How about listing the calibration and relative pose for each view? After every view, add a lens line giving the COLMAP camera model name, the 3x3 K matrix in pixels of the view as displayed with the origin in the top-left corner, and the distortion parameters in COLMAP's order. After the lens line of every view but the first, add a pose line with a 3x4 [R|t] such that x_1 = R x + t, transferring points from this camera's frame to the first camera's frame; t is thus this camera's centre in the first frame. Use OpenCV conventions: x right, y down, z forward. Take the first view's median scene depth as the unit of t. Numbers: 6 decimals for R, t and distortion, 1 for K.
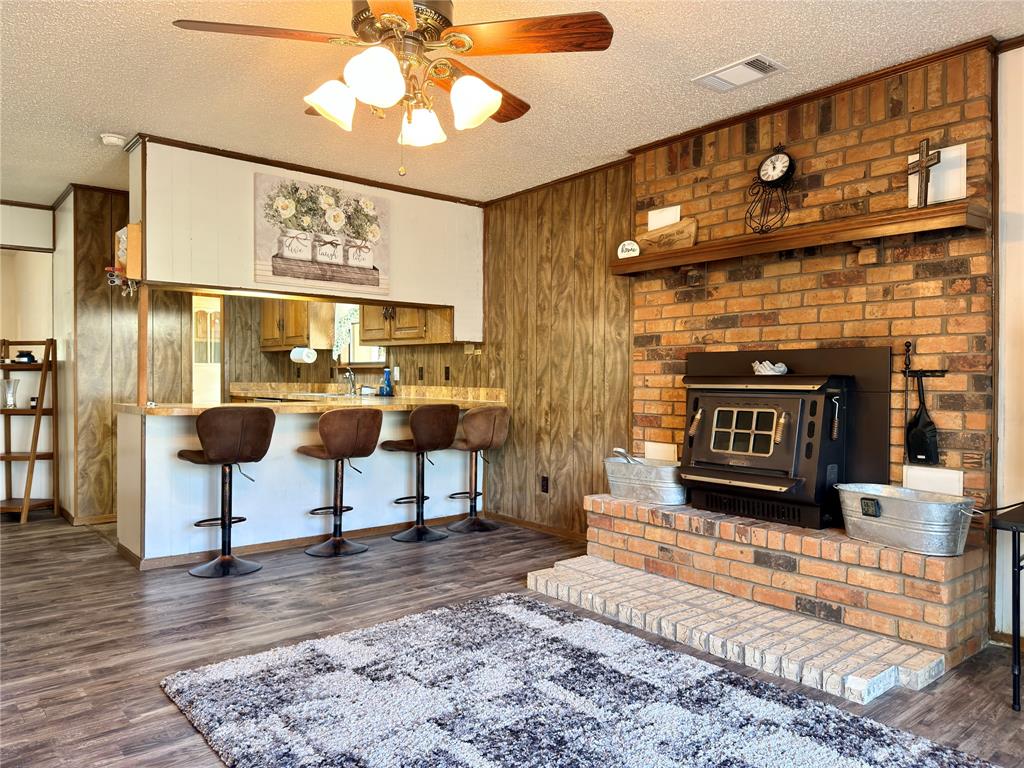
lens RADIAL K [[713.1, 0, 510.5], [0, 713.1, 385.3], [0, 0, 1]] dist [0.078652, -0.105612]
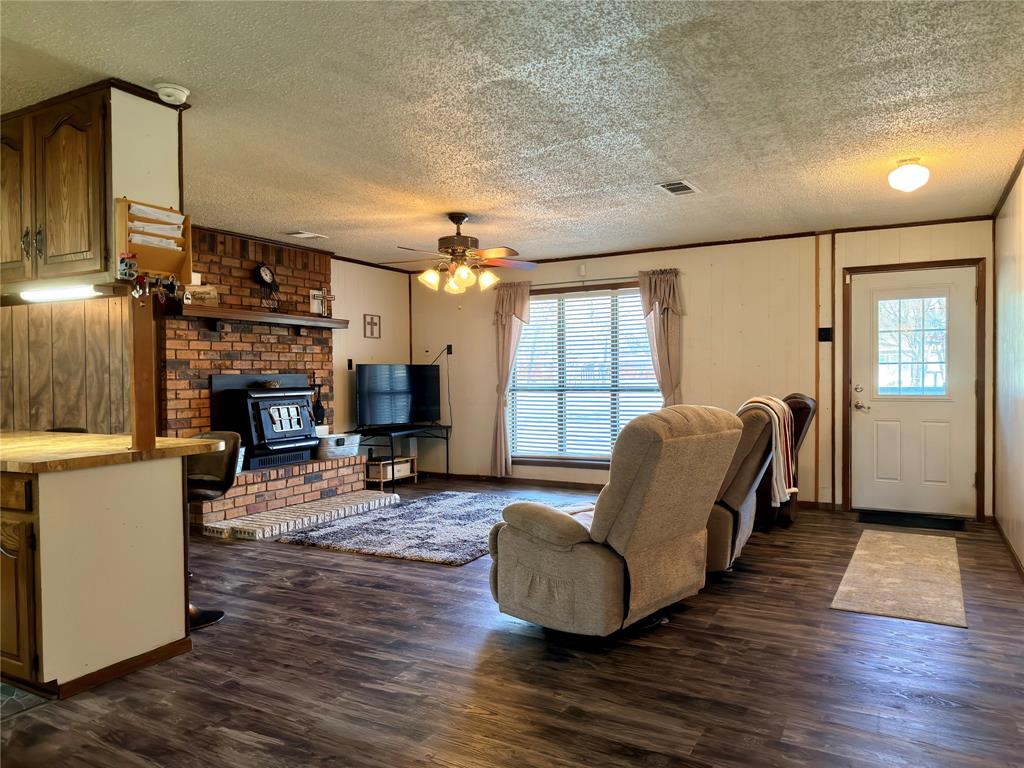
lens RADIAL K [[713.1, 0, 510.5], [0, 713.1, 385.3], [0, 0, 1]] dist [0.078652, -0.105612]
pose [[-0.356700, -0.018627, 0.934033, -1.189258], [0.014702, 0.999565, 0.025549, -0.044748], [-0.934103, 0.022845, -0.356271, 0.817800]]
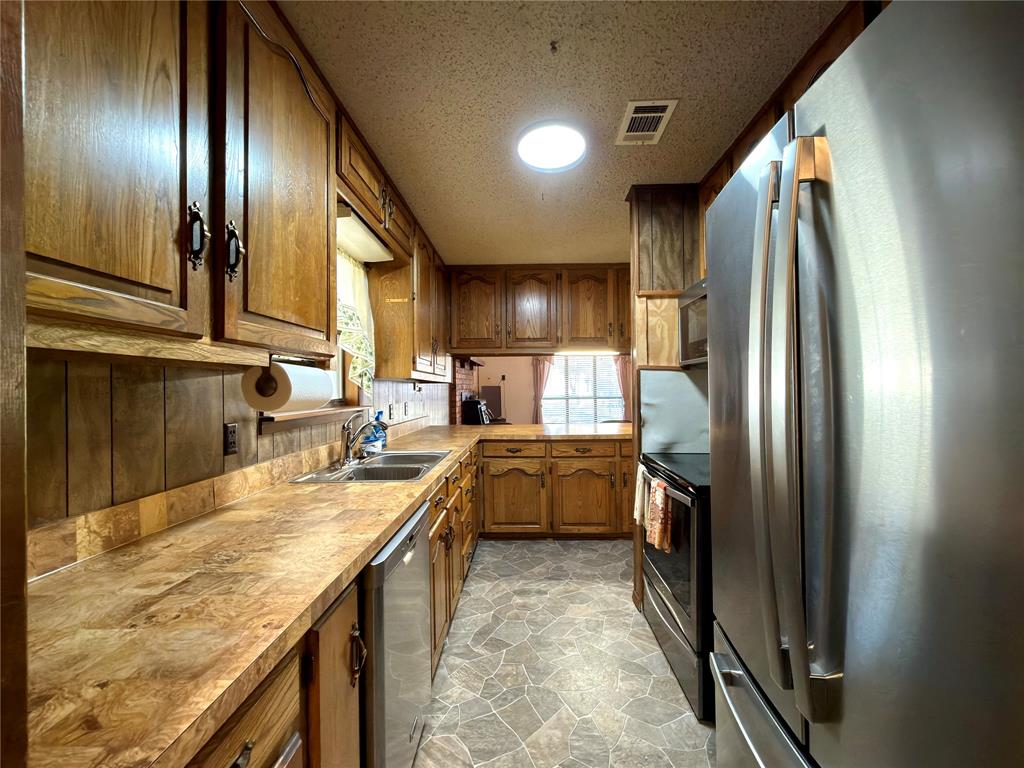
lens RADIAL K [[411.3, 0, 509.8], [0, 411.3, 380.0], [0, 0, 1]] dist [0.000856, 0.000036]
pose [[-0.741394, 0.014991, 0.670903, -0.777987], [0.014926, 0.999871, -0.005847, -0.068162], [-0.670904, 0.005679, -0.741522, 1.721329]]
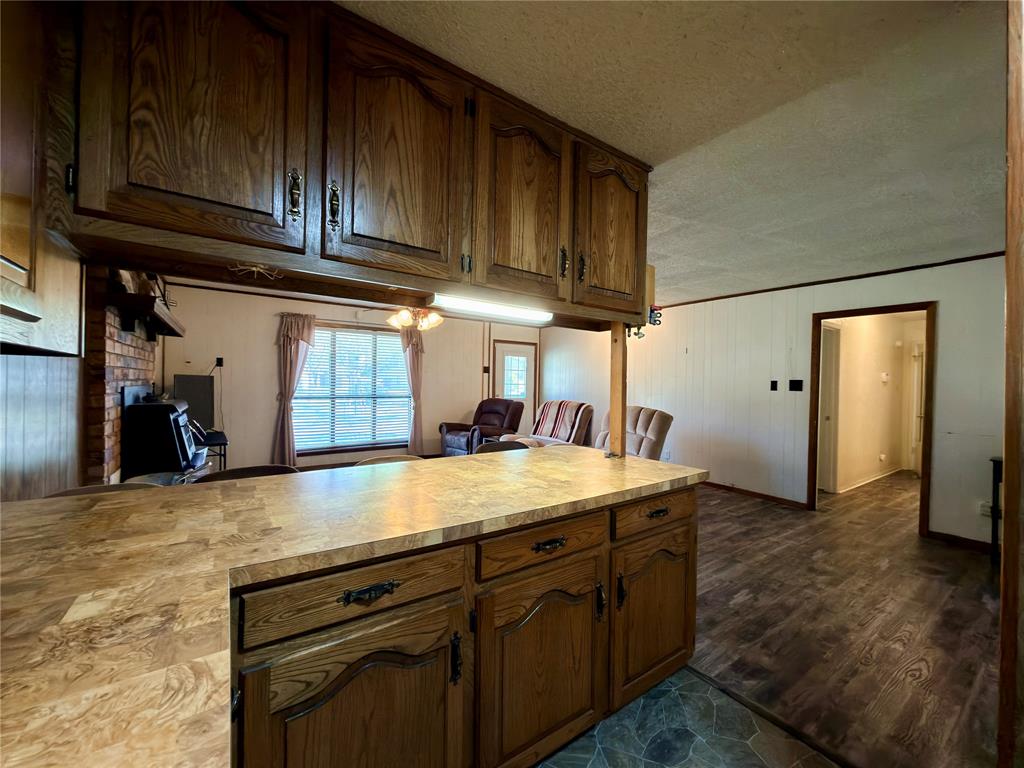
lens RADIAL K [[407.9, 0, 513.3], [0, 407.9, 385.2], [0, 0, 1]] dist [0.001248, 0.000136]
pose [[-0.996142, -0.022797, 0.084747, -0.375539], [-0.021706, 0.999670, 0.013773, -0.060092], [-0.085033, 0.011880, -0.996307, 1.374441]]
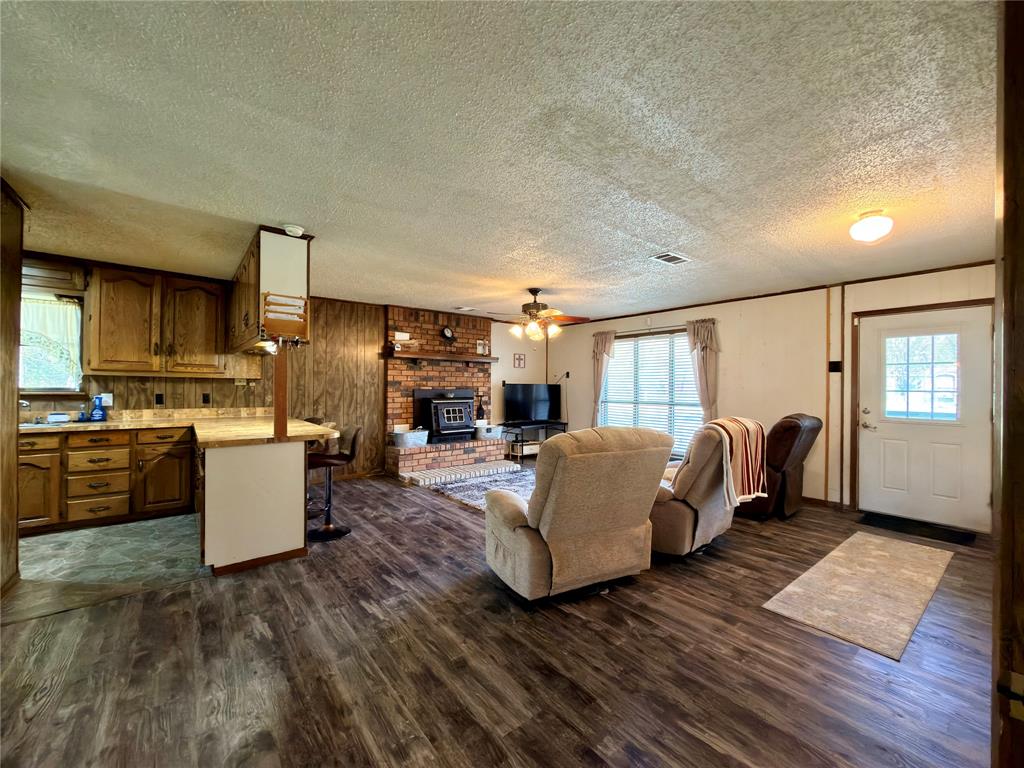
lens RADIAL K [[407.9, 0, 513.3], [0, 407.9, 385.2], [0, 0, 1]] dist [0.001248, 0.000136]
pose [[0.014236, -0.004837, 0.999887, -1.097556], [0.000598, 0.999988, 0.004829, -0.057917], [-0.999898, 0.000530, 0.014239, 0.518710]]
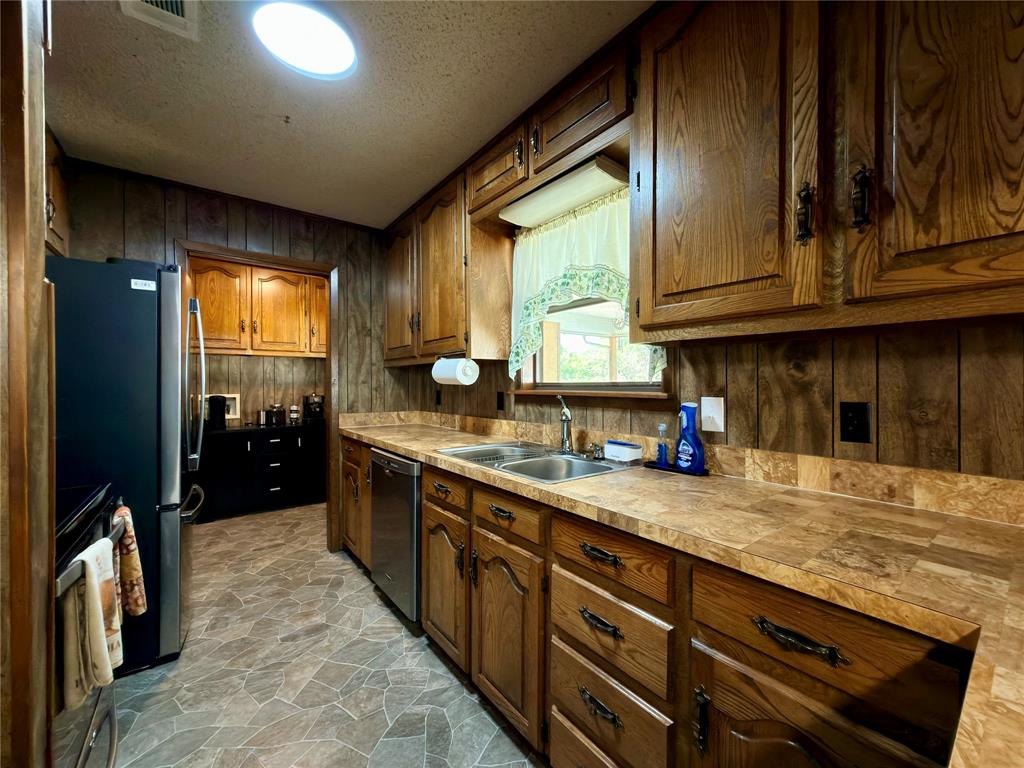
lens RADIAL K [[407.9, 0, 513.3], [0, 407.9, 385.2], [0, 0, 1]] dist [0.001248, 0.000136]
pose [[0.999002, -0.007315, -0.044072, -0.366246], [0.006792, 0.999905, -0.012013, -0.042774], [0.044155, 0.011702, 0.998956, 1.088514]]
